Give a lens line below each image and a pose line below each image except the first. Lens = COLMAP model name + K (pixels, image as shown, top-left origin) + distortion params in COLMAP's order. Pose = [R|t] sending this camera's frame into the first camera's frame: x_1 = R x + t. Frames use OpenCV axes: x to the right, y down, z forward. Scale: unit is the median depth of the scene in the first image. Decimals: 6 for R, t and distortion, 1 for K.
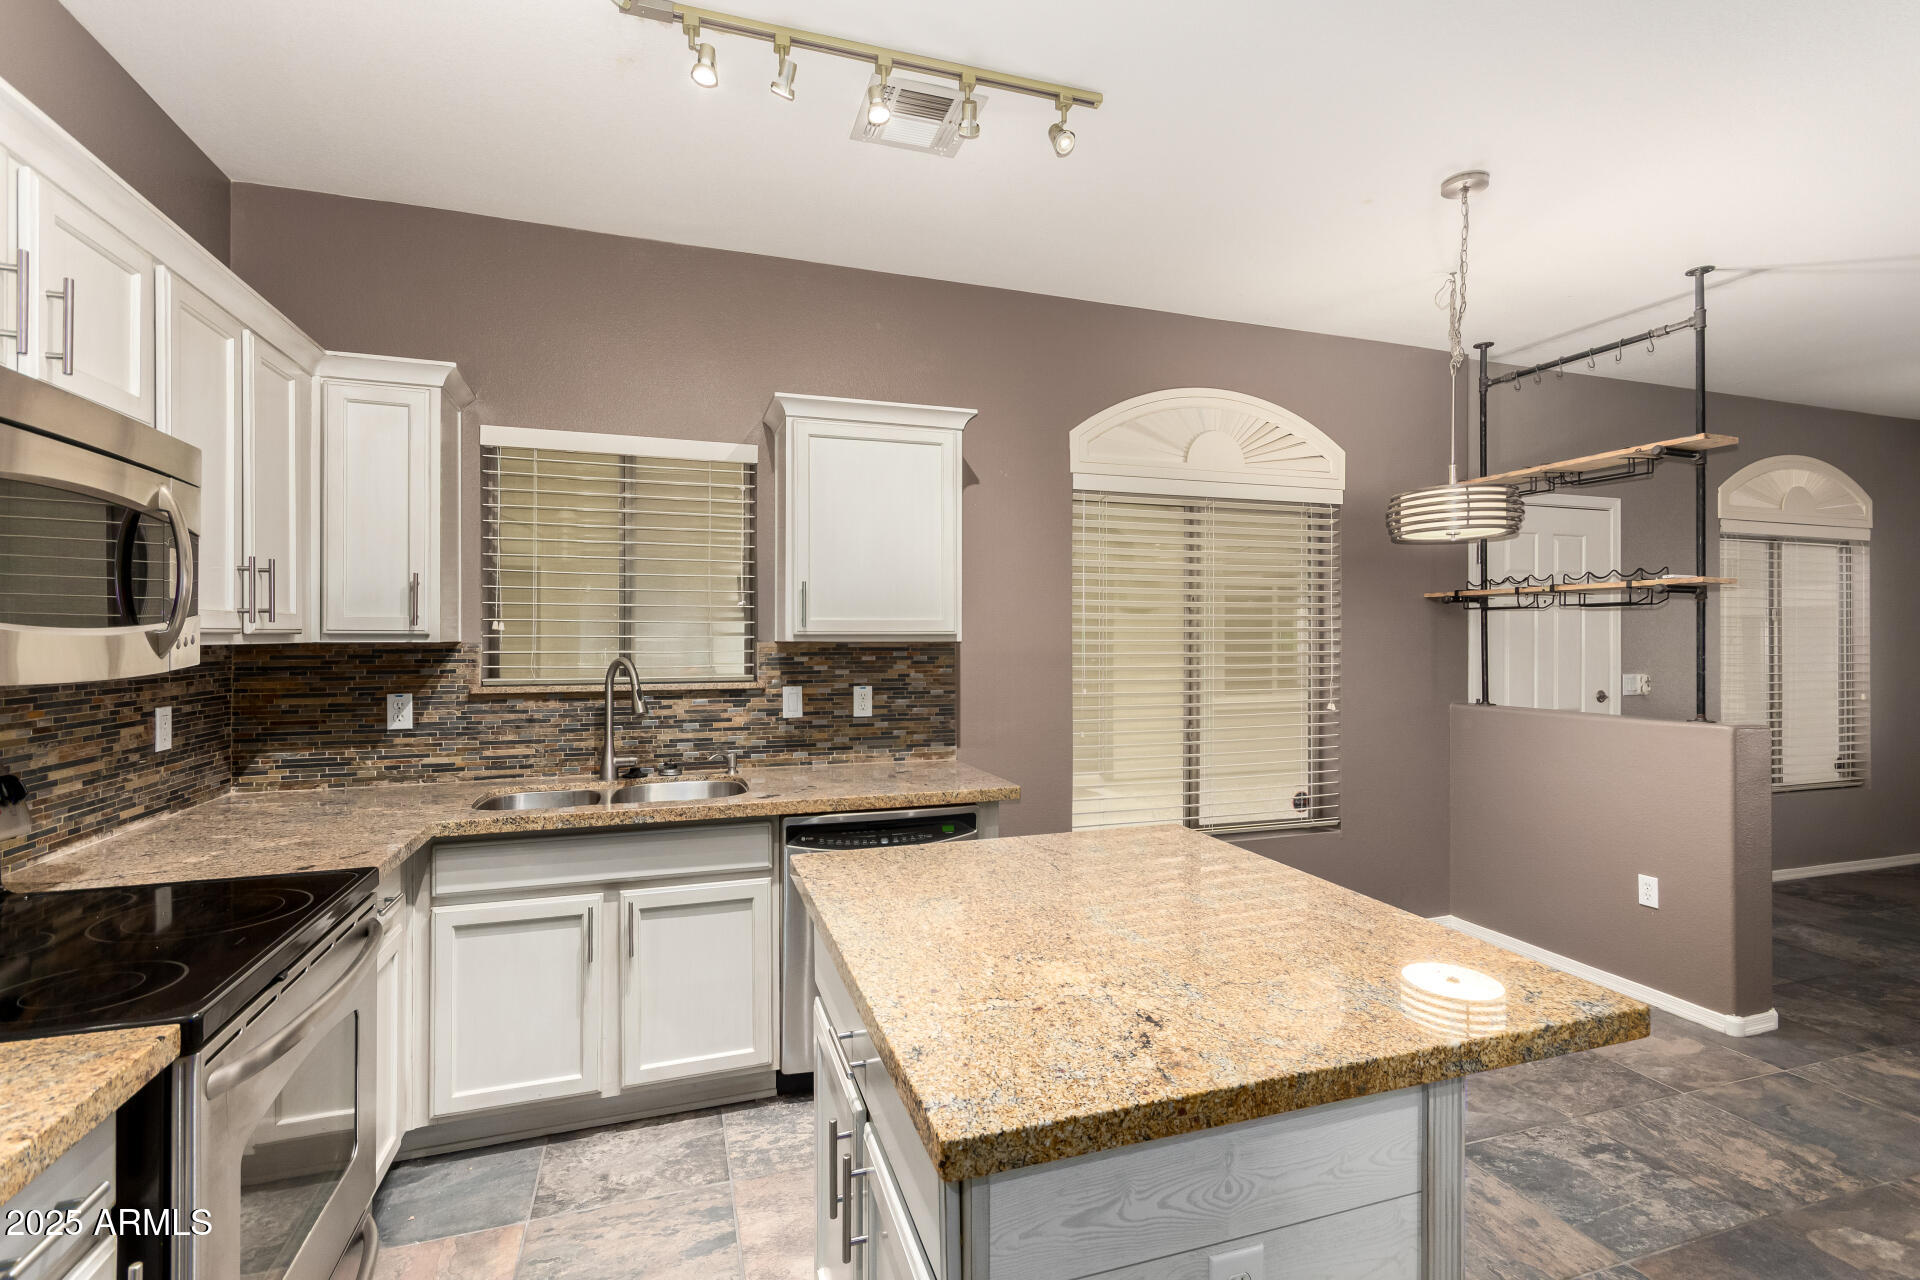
lens RADIAL K [[898.7, 0, 965.1], [0, 898.7, 631.7], [0, 0, 1]] dist [0.004141, 0.002234]
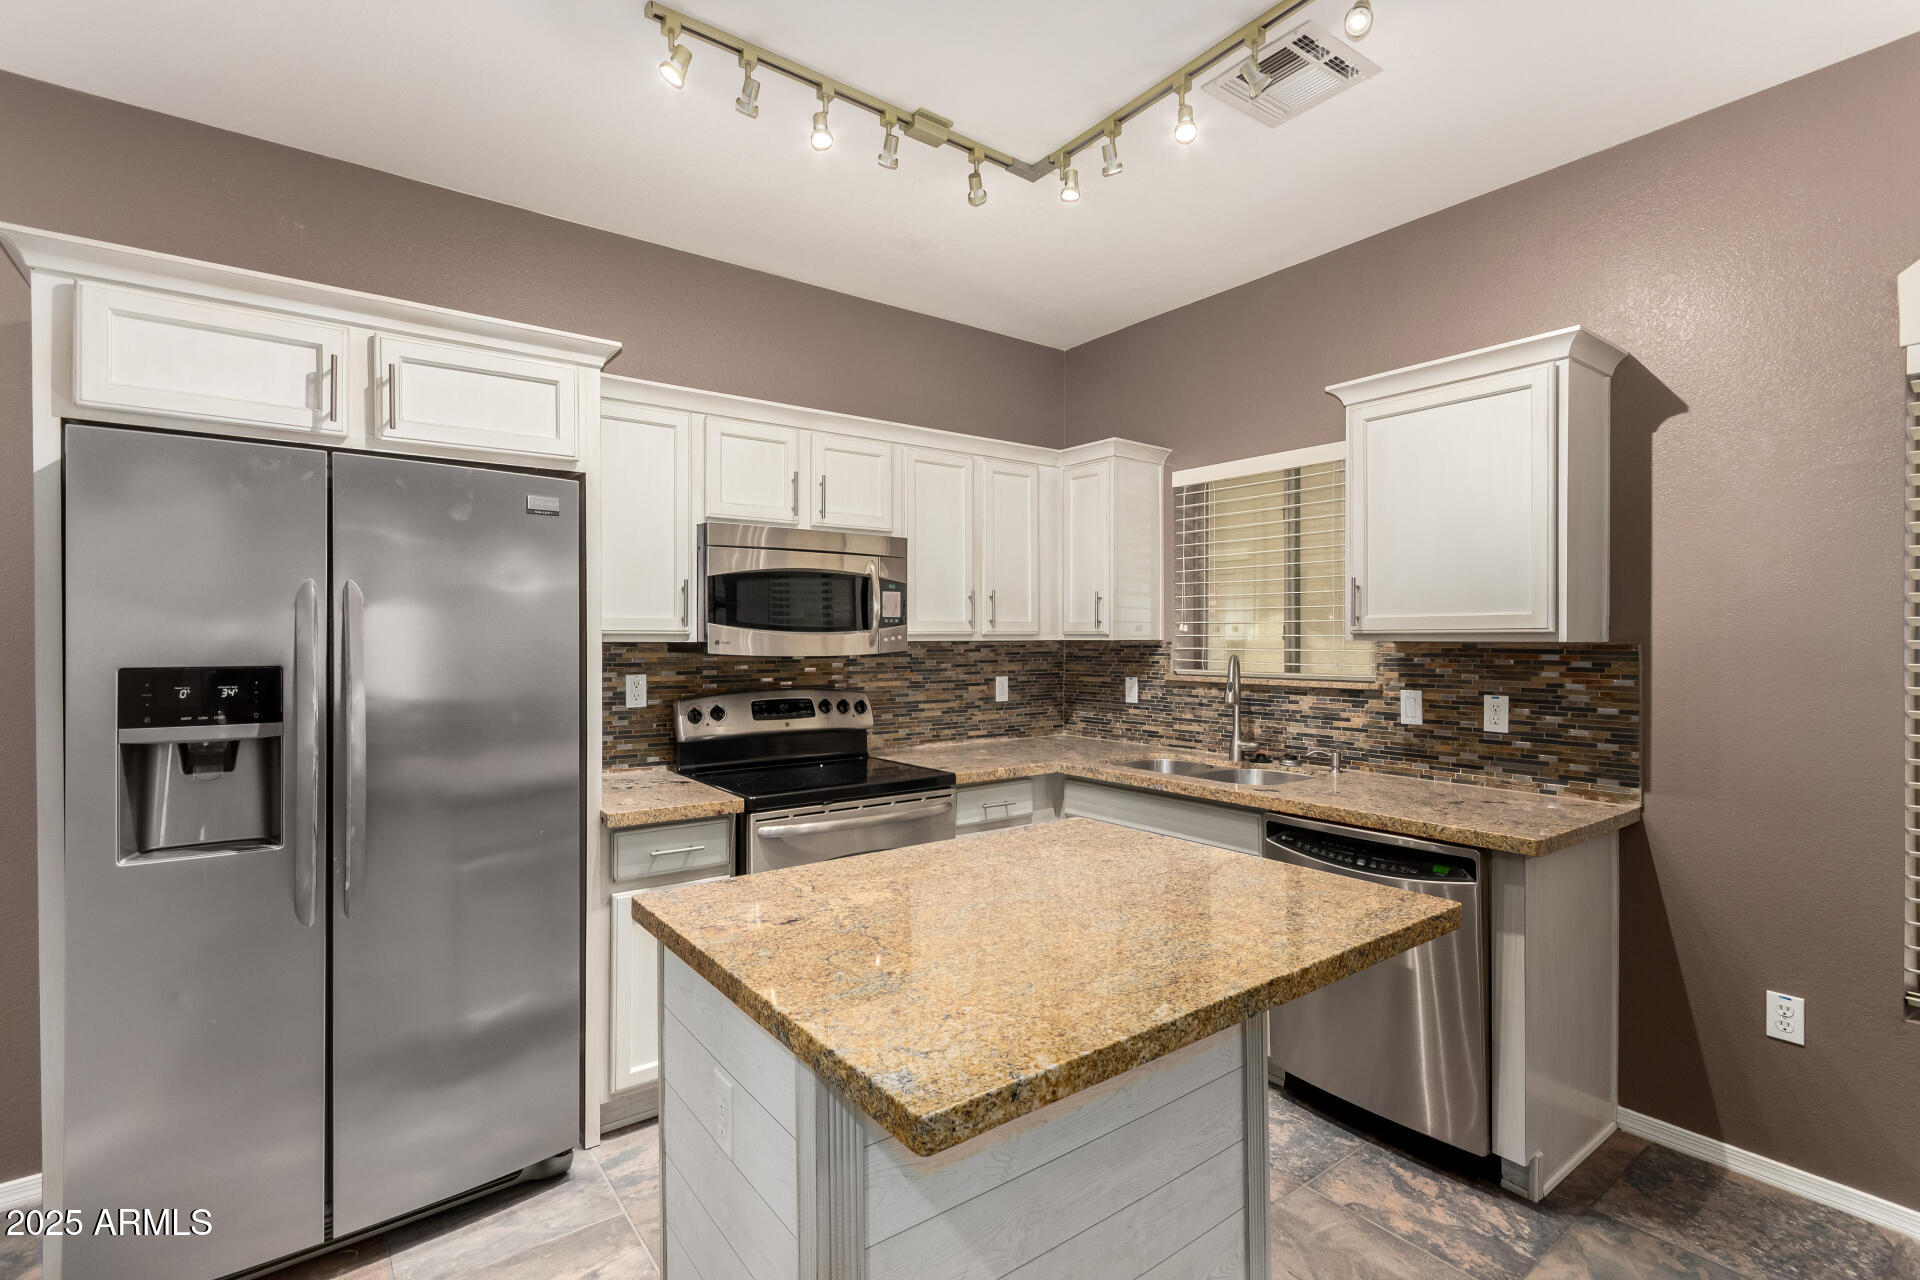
lens RADIAL K [[898.7, 0, 969.1], [0, 898.7, 641.5], [0, 0, 1]] dist [0.004141, 0.002234]
pose [[0.310790, 0.004726, -0.950467, 0.579797], [0.005316, 0.999963, 0.006711, 0.002953], [0.950464, -0.007138, 0.310754, 0.312530]]
